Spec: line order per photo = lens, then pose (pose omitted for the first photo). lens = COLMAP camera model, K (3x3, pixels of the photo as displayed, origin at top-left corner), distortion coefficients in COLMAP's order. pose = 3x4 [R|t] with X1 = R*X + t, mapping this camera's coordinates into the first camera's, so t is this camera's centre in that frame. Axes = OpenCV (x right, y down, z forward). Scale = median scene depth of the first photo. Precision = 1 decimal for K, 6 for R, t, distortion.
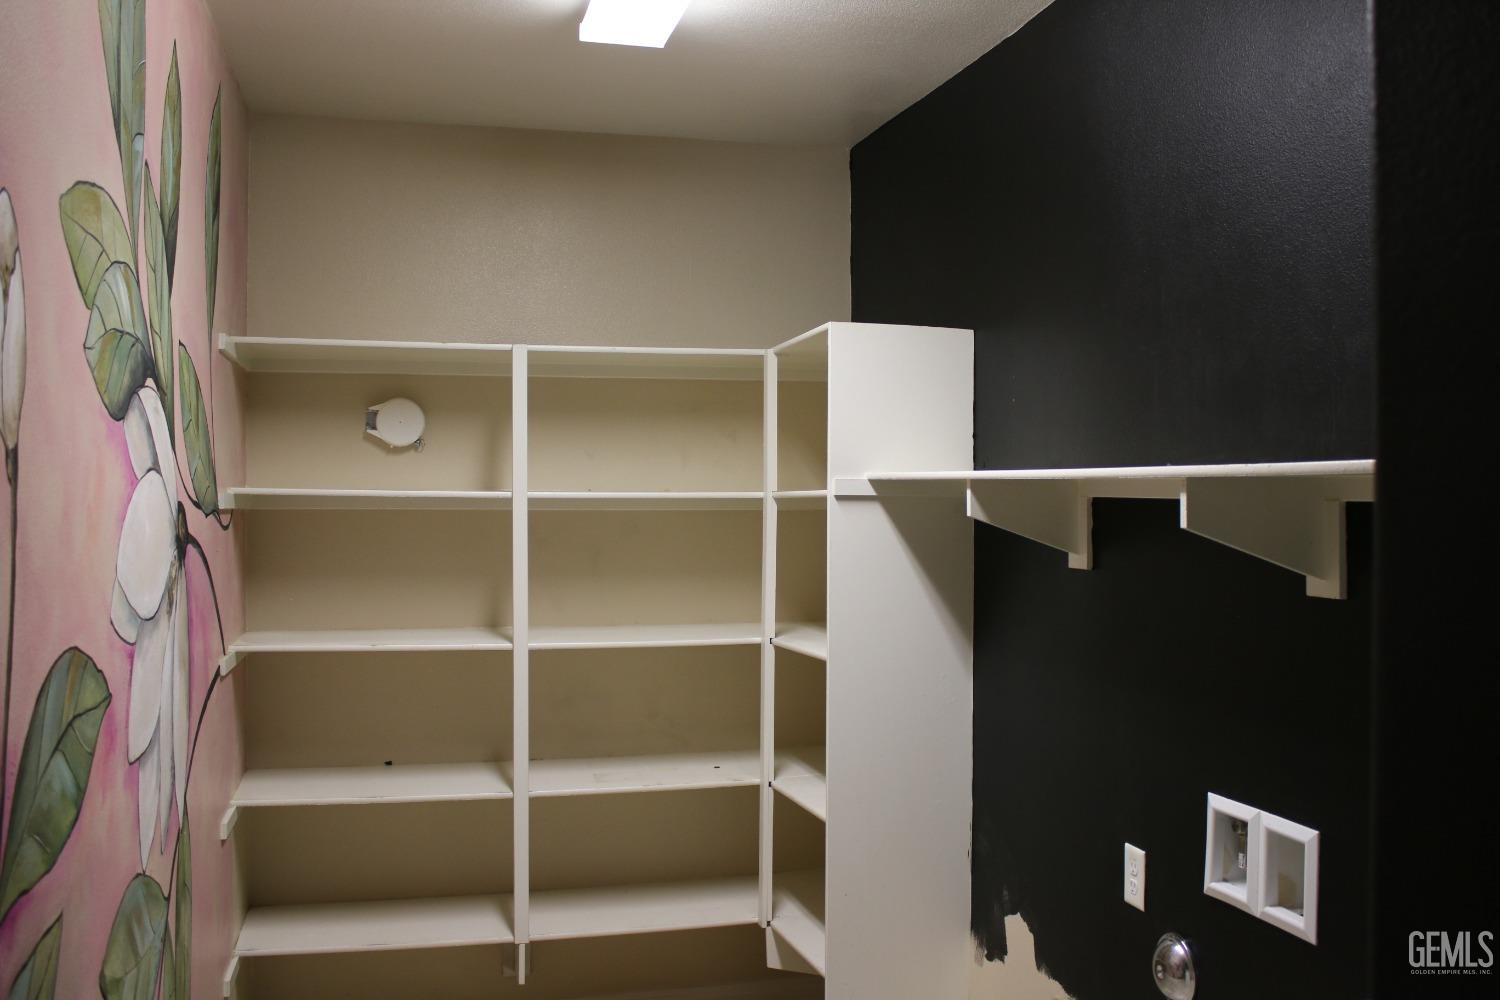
lens RADIAL K [[1429.7, 0, 775.9], [0, 1429.7, 499.4], [0, 0, 1]] dist [-0.153261, 0.204949]
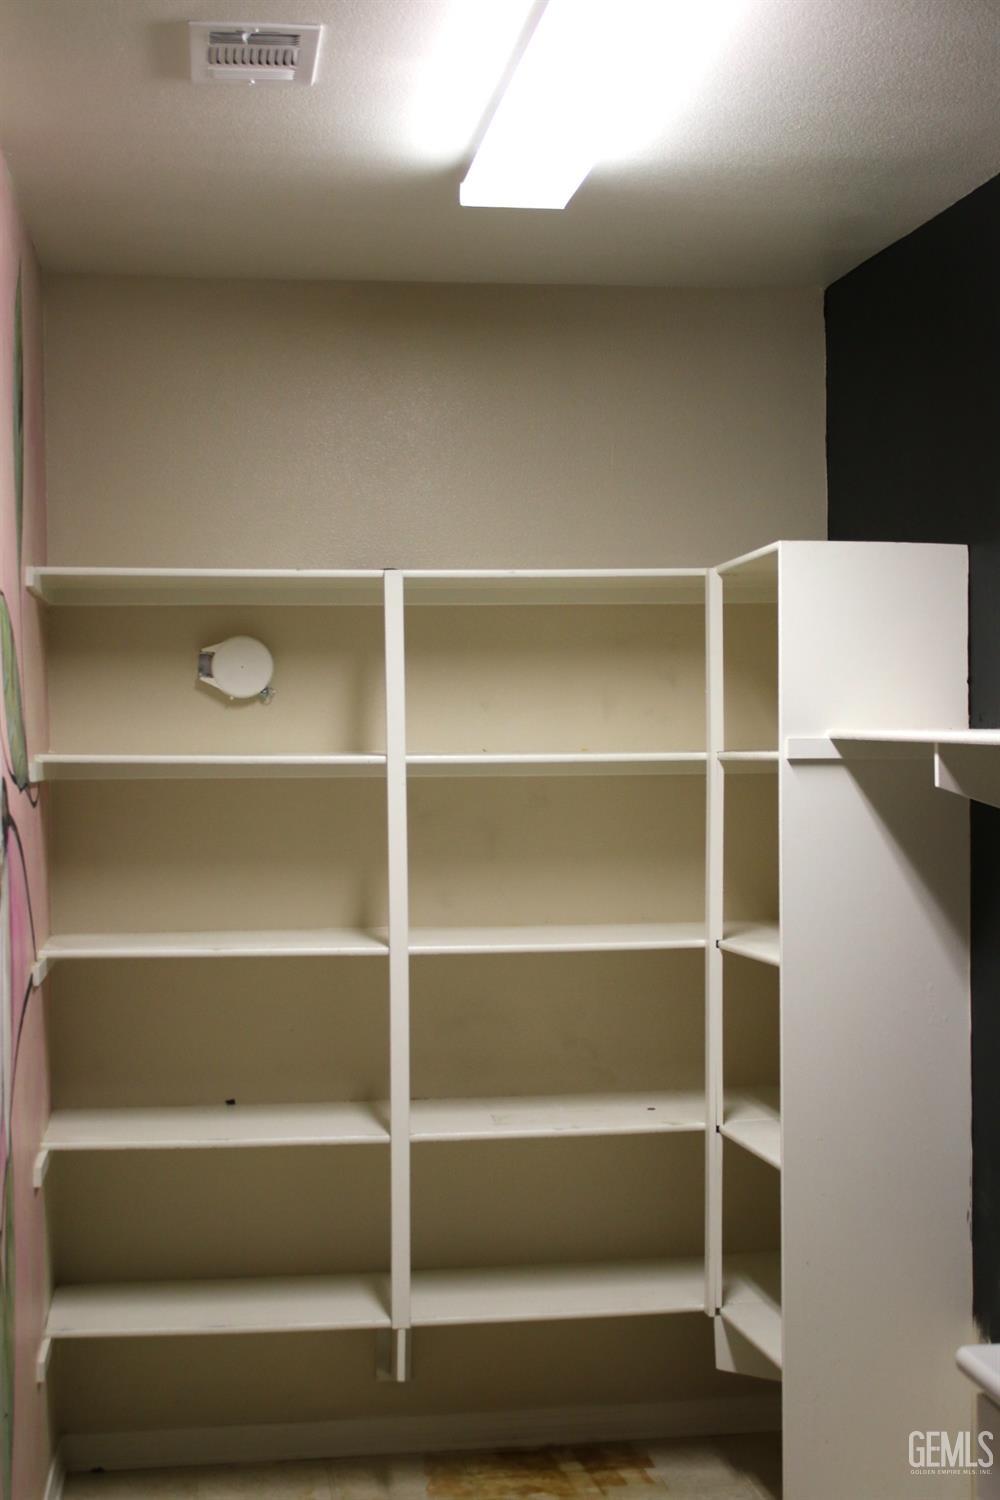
lens RADIAL K [[2192.9, 0, 501.5], [0, 2192.9, 812.7], [0, 0, 1]] dist [0.004444, 0.025277]
pose [[0.991880, -0.006130, -0.127028, 0.032779], [0.010059, 0.999490, 0.030312, -0.009891], [0.126778, -0.031344, 0.991436, -0.201537]]
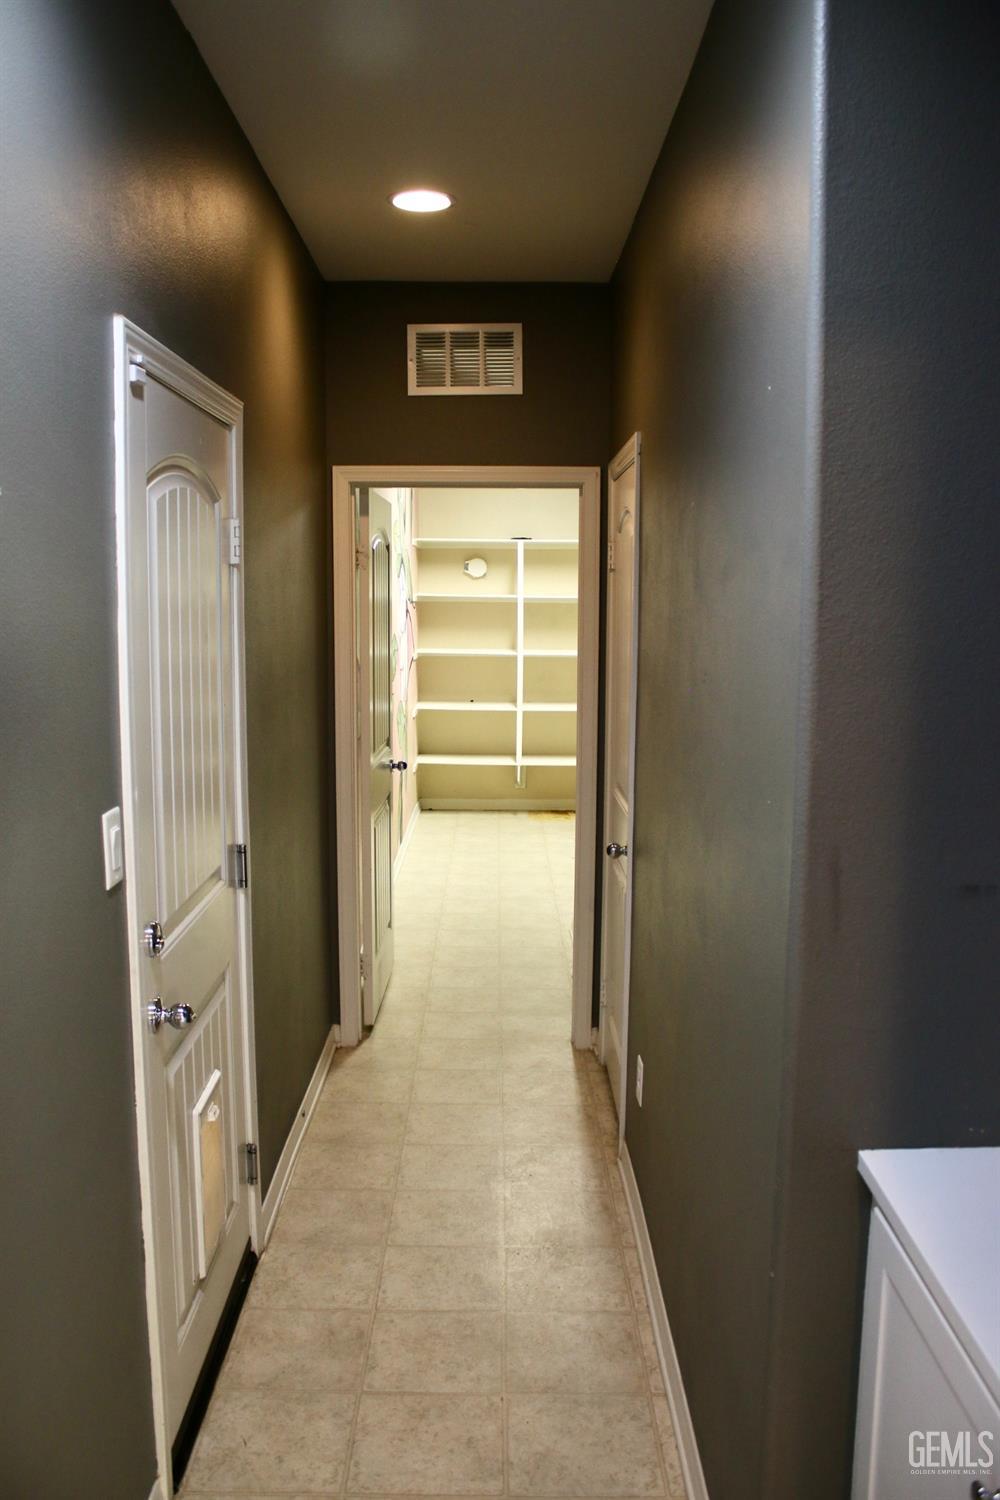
lens RADIAL K [[1245.1, 0, 499.1], [0, 1245.1, 746.3], [0, 0, 1]] dist [-0.160762, 0.138741]
pose [[0.964507, 0.037246, -0.261417, 0.398916], [-0.004577, 0.992212, 0.124480, -0.014138], [0.264018, -0.118865, 0.957165, -1.262794]]
